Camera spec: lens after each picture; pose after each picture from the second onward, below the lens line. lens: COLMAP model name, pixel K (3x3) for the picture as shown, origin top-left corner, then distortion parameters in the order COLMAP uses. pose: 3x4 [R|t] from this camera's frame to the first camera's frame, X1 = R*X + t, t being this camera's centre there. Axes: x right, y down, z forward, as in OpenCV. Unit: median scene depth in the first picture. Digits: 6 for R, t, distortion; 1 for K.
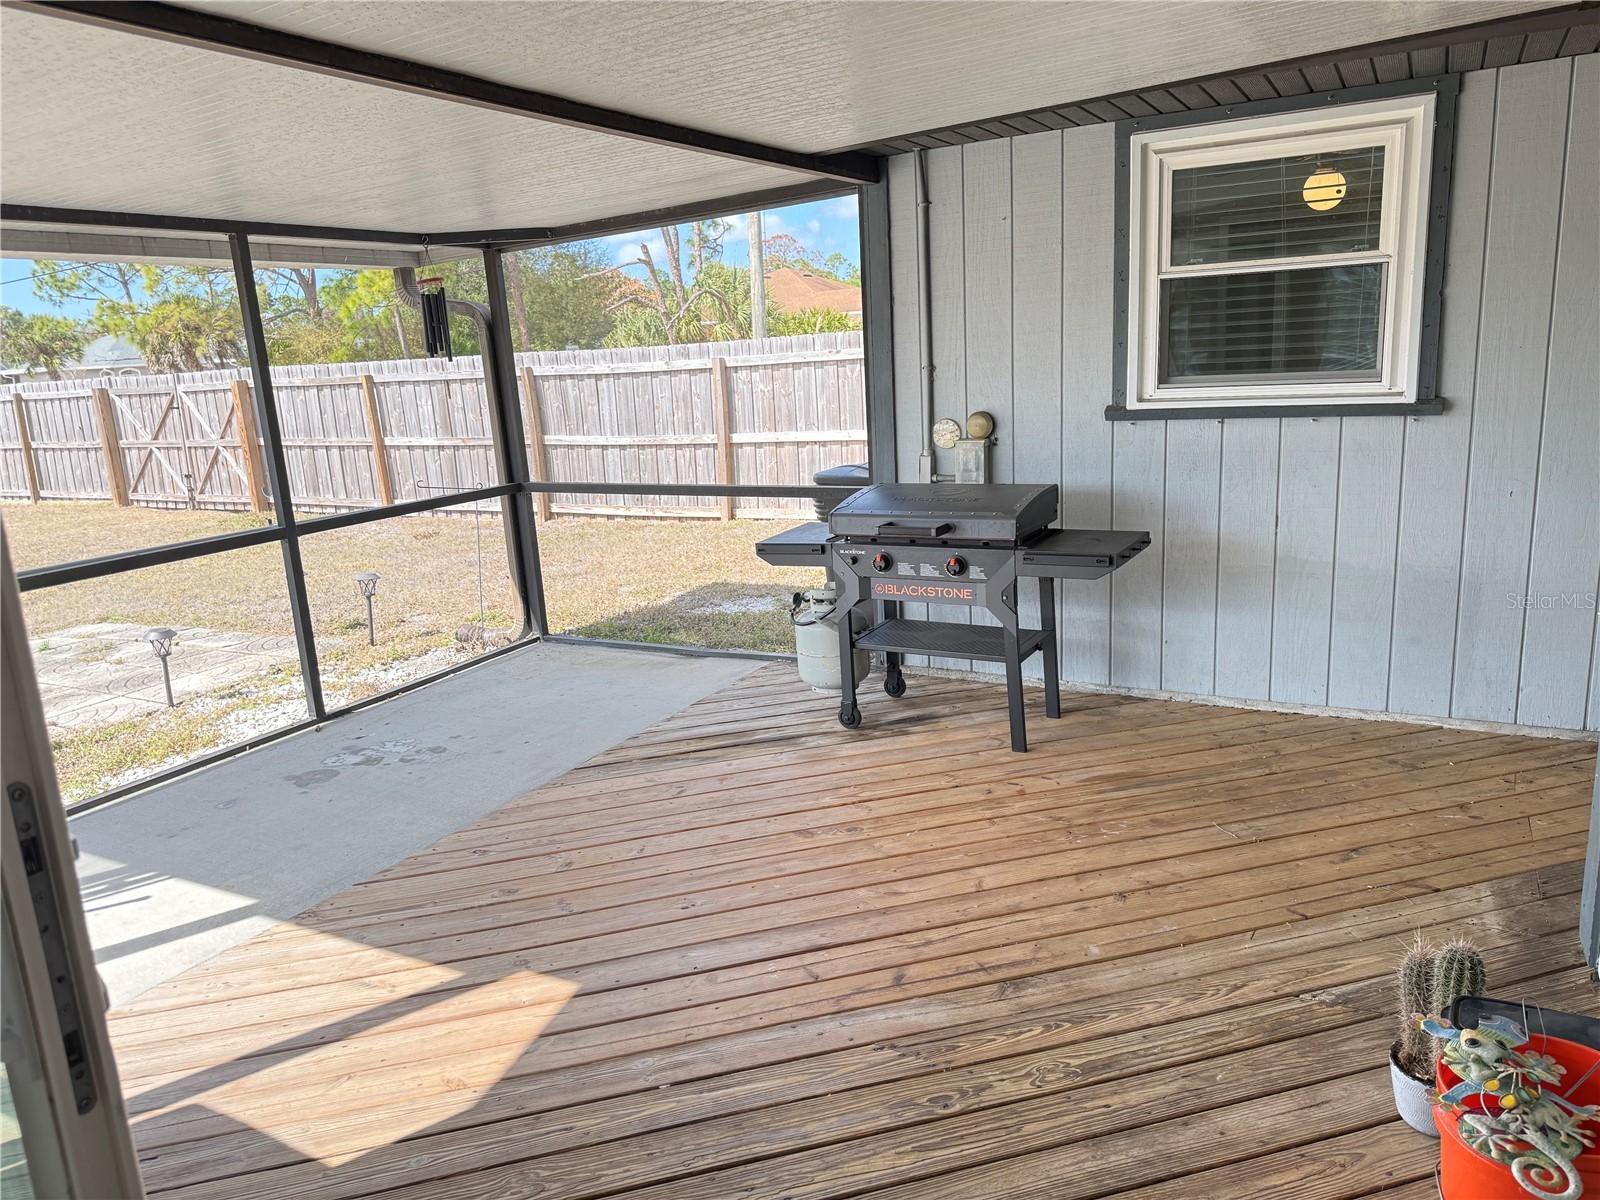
lens RADIAL K [[1124.3, 0, 795.3], [0, 1124.3, 601.9], [0, 0, 1]] dist [0.120562, -0.180726]
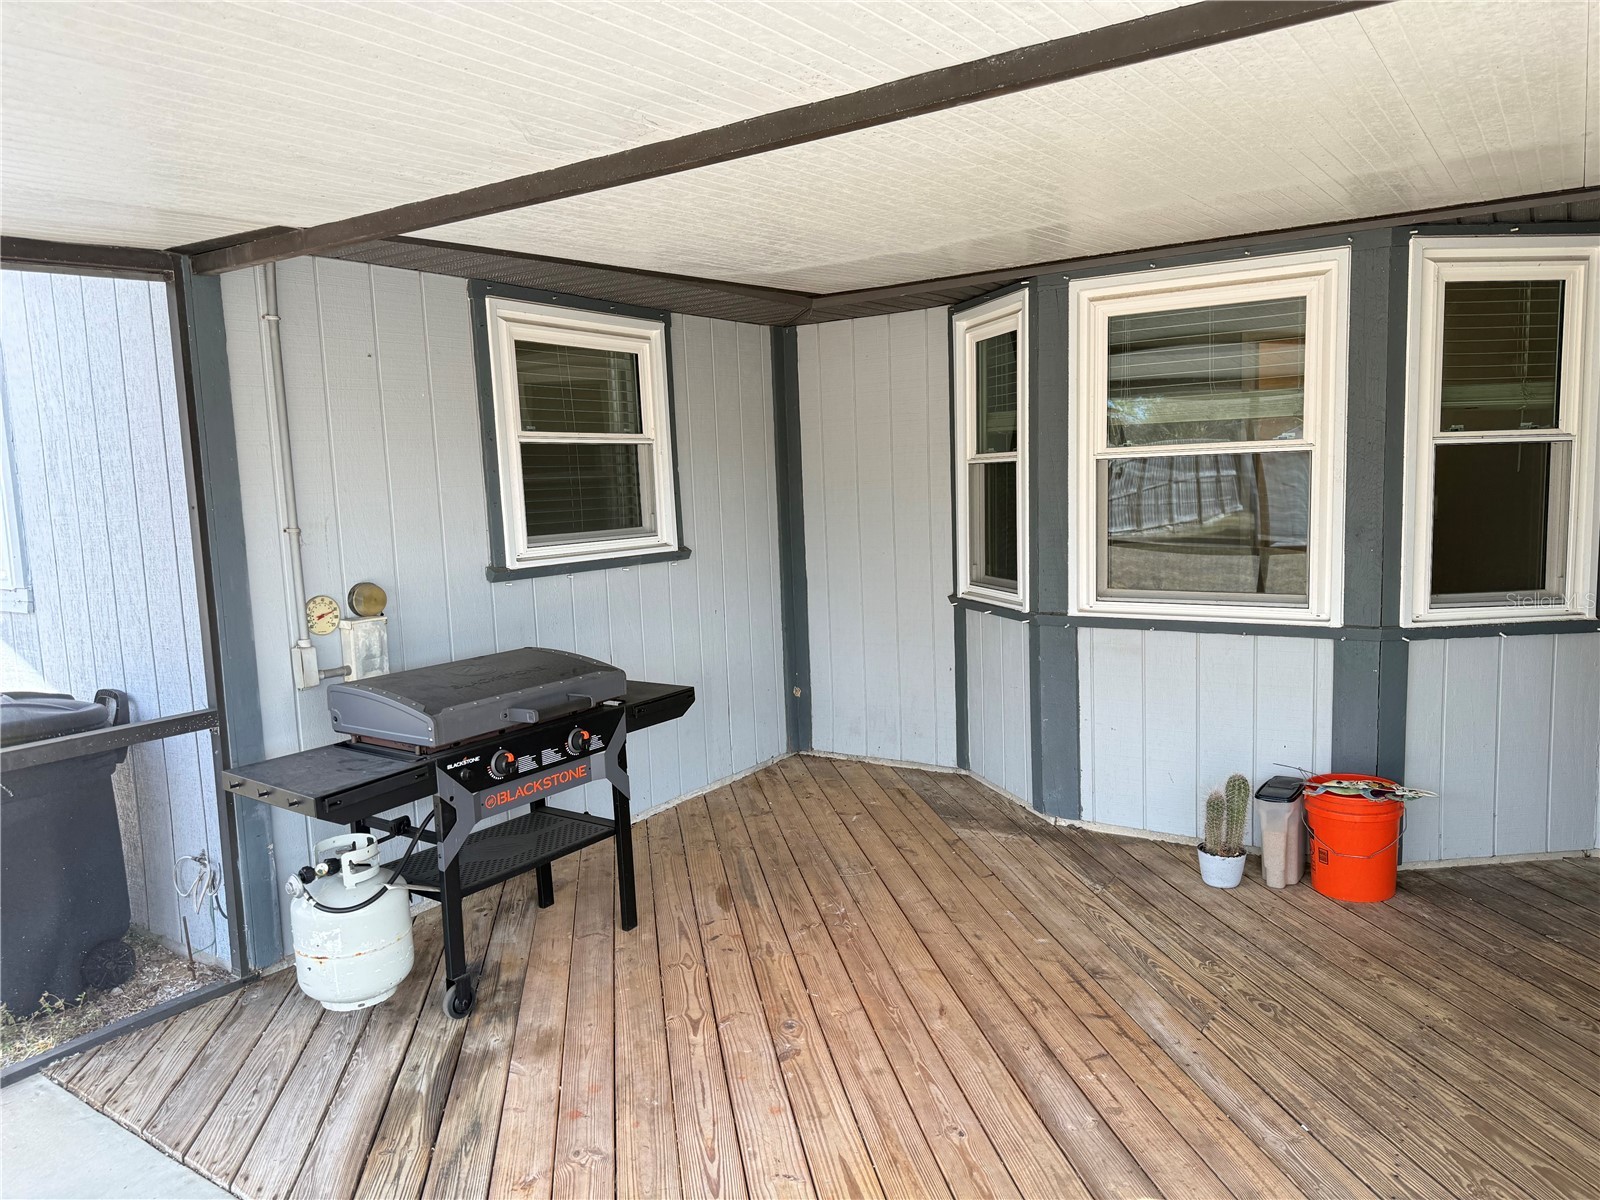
lens RADIAL K [[1124.3, 0, 795.3], [0, 1124.3, 601.9], [0, 0, 1]] dist [0.120562, -0.180726]
pose [[0.072363, -0.057947, 0.995694, -0.695016], [0.252351, 0.966892, 0.037931, -0.124518], [-0.964926, 0.248520, 0.084590, 0.732491]]
